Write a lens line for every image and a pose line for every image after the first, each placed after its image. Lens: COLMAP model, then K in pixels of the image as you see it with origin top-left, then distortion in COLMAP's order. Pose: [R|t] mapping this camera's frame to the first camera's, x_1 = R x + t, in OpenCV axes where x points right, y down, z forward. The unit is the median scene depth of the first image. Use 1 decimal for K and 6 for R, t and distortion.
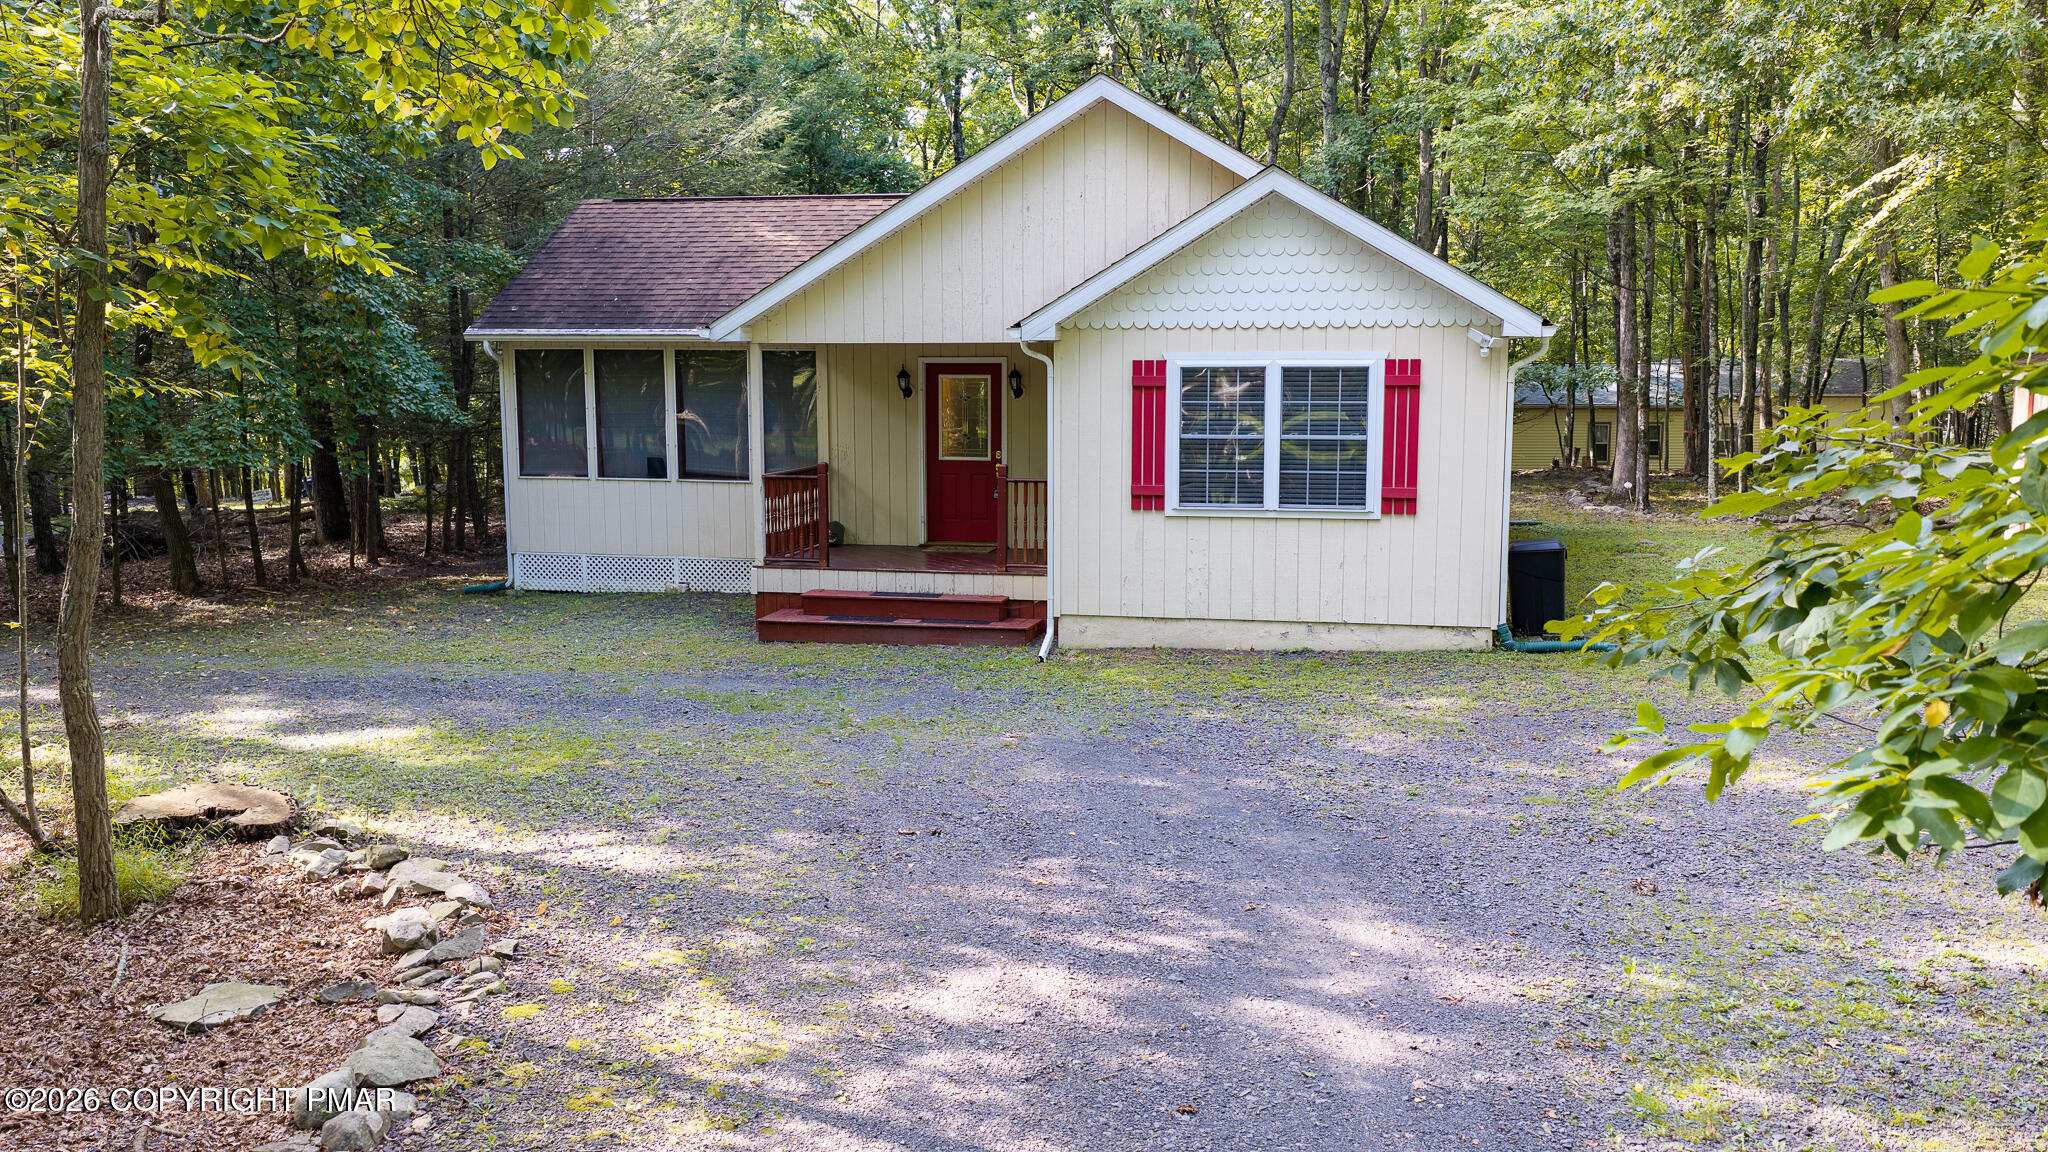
lens RADIAL K [[1700.9, 0, 1024.0], [0, 1700.9, 576.0], [0, 0, 1]] dist [0.033057, -0.082342]
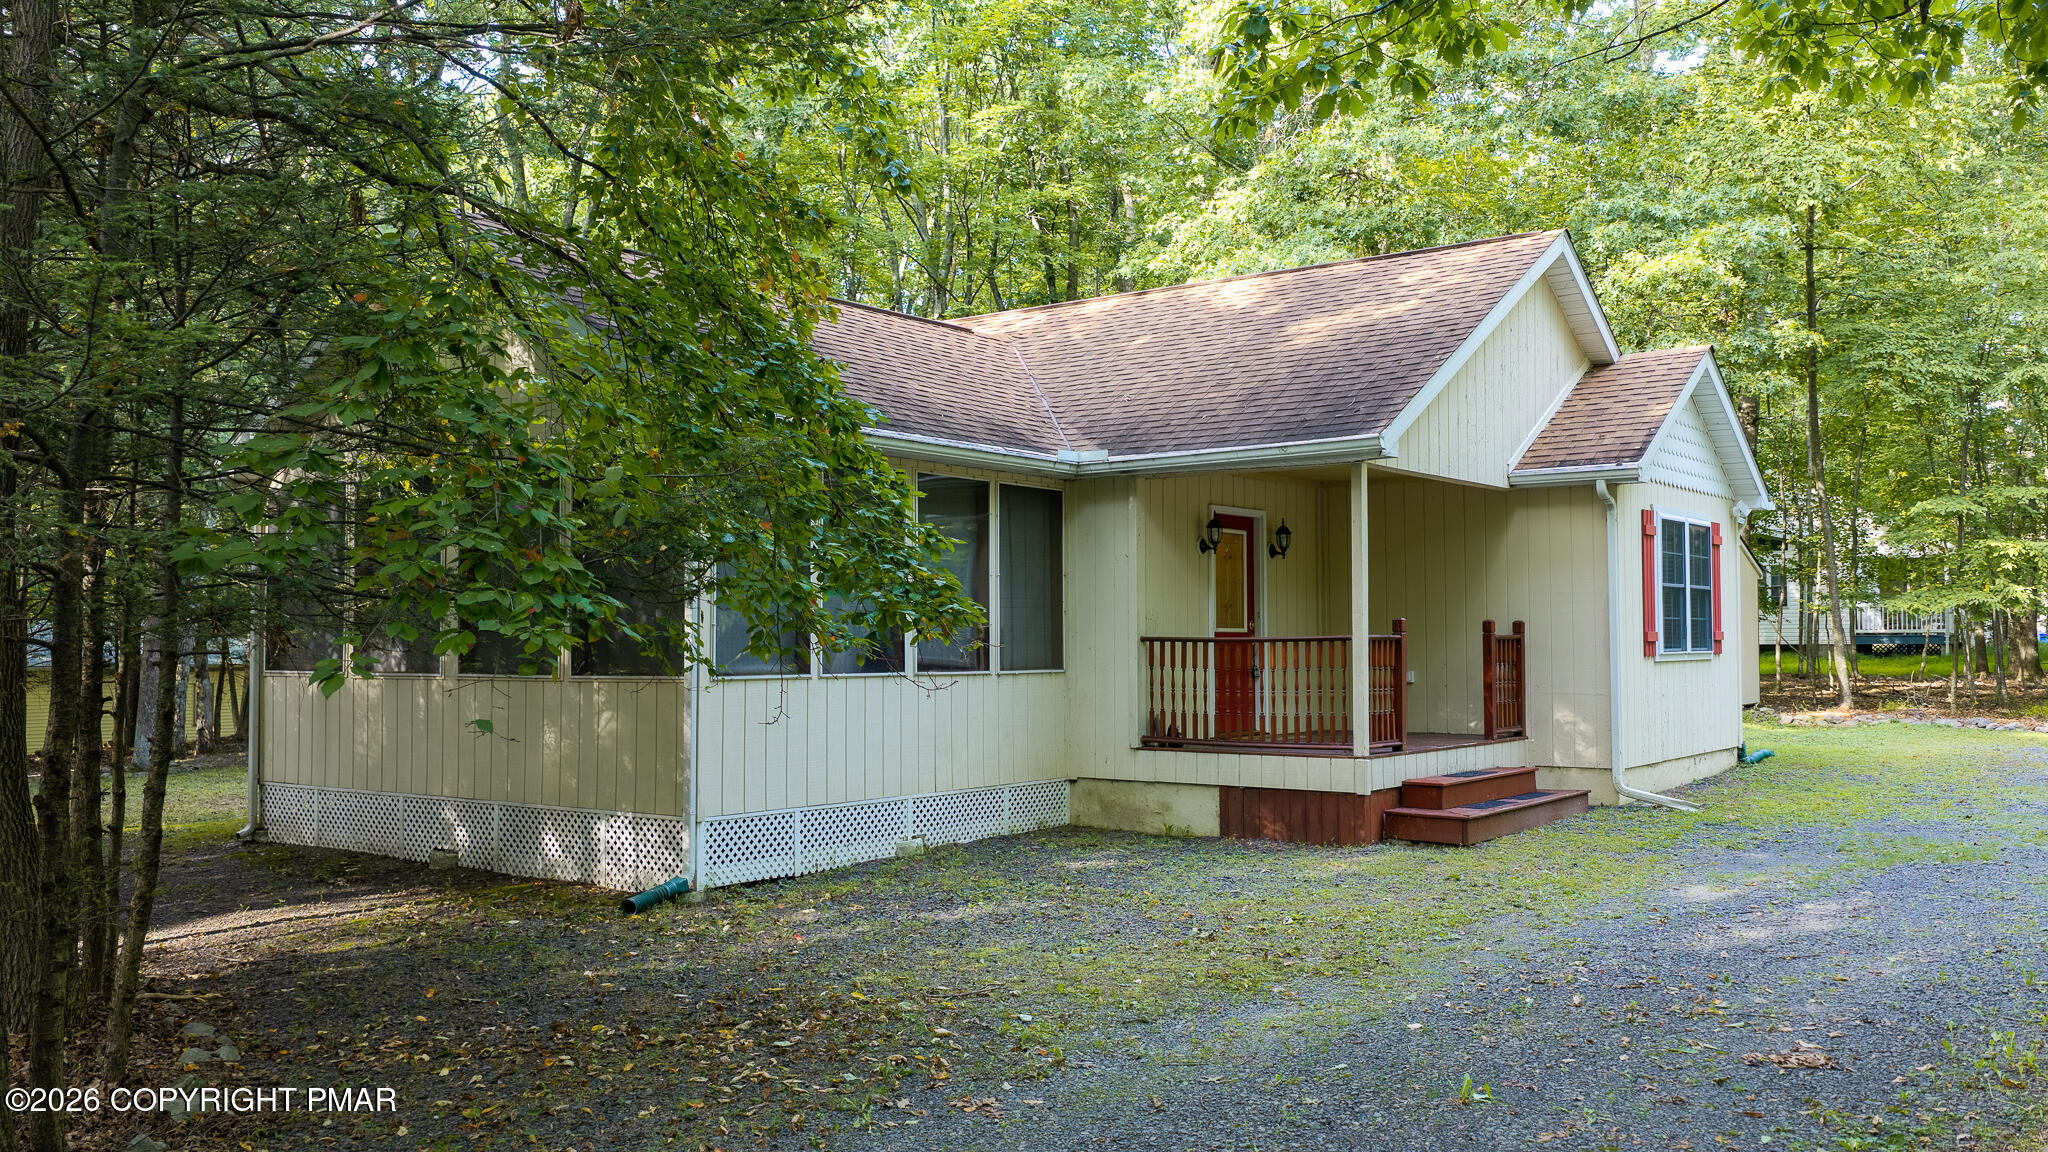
lens RADIAL K [[1700.9, 0, 1024.0], [0, 1700.9, 576.0], [0, 0, 1]] dist [0.033057, -0.082342]
pose [[0.420553, 0.037946, 0.906474, -1.001851], [0.123970, 0.987350, -0.098847, -0.032014], [-0.898758, 0.153946, 0.410529, 0.919305]]
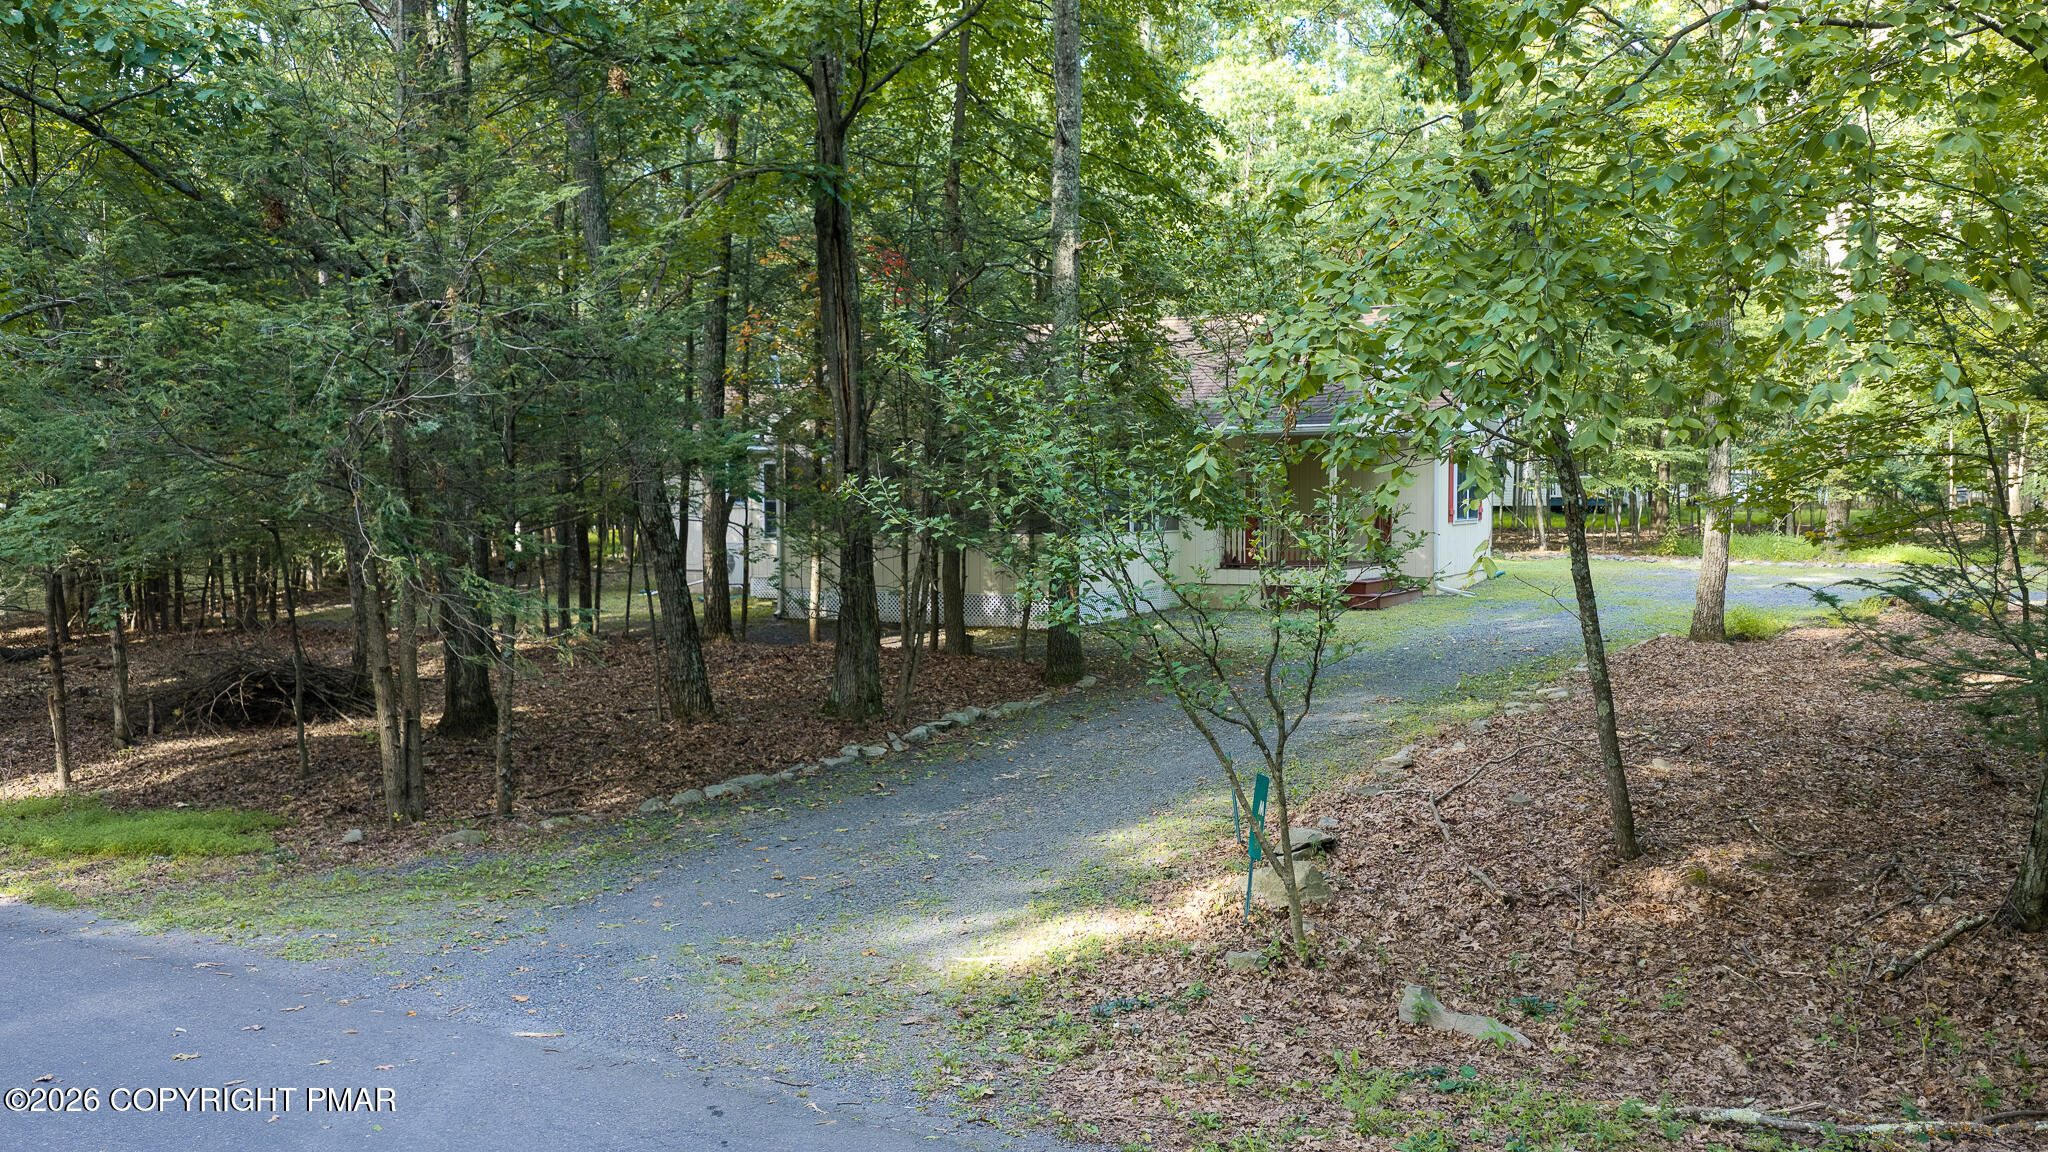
lens RADIAL K [[1700.9, 0, 1024.0], [0, 1700.9, 576.0], [0, 0, 1]] dist [0.033057, -0.082342]
pose [[0.278015, -0.043160, 0.959607, -2.004849], [0.132360, 0.991182, 0.006234, -0.054923], [-0.951414, 0.125280, 0.281276, 0.929870]]
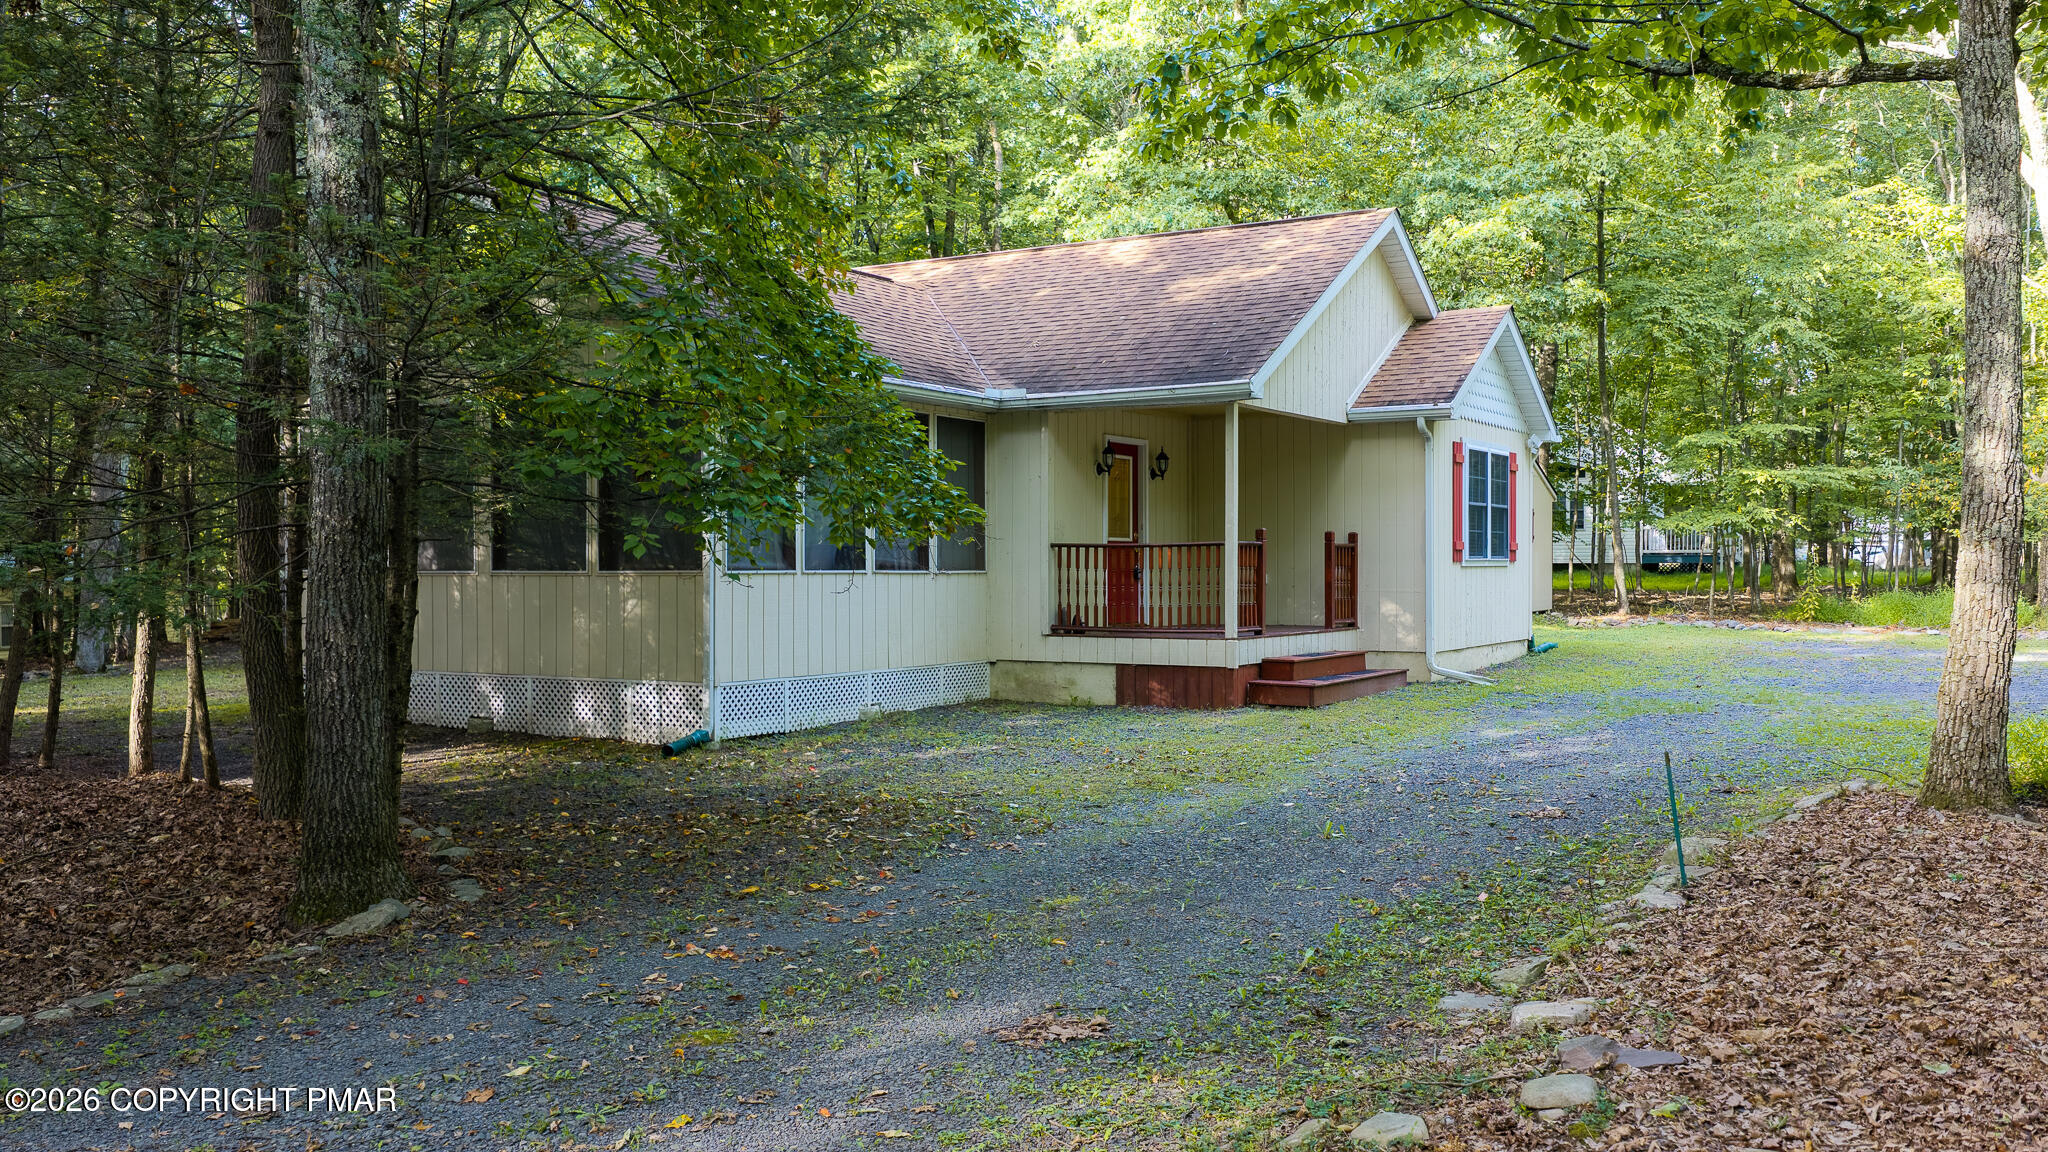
lens RADIAL K [[1700.9, 0, 1024.0], [0, 1700.9, 576.0], [0, 0, 1]] dist [0.033057, -0.082342]
pose [[0.329000, -0.002051, 0.944328, -1.198137], [0.127878, 0.990883, -0.042400, -0.016528], [-0.935631, 0.134708, 0.326263, 0.900598]]
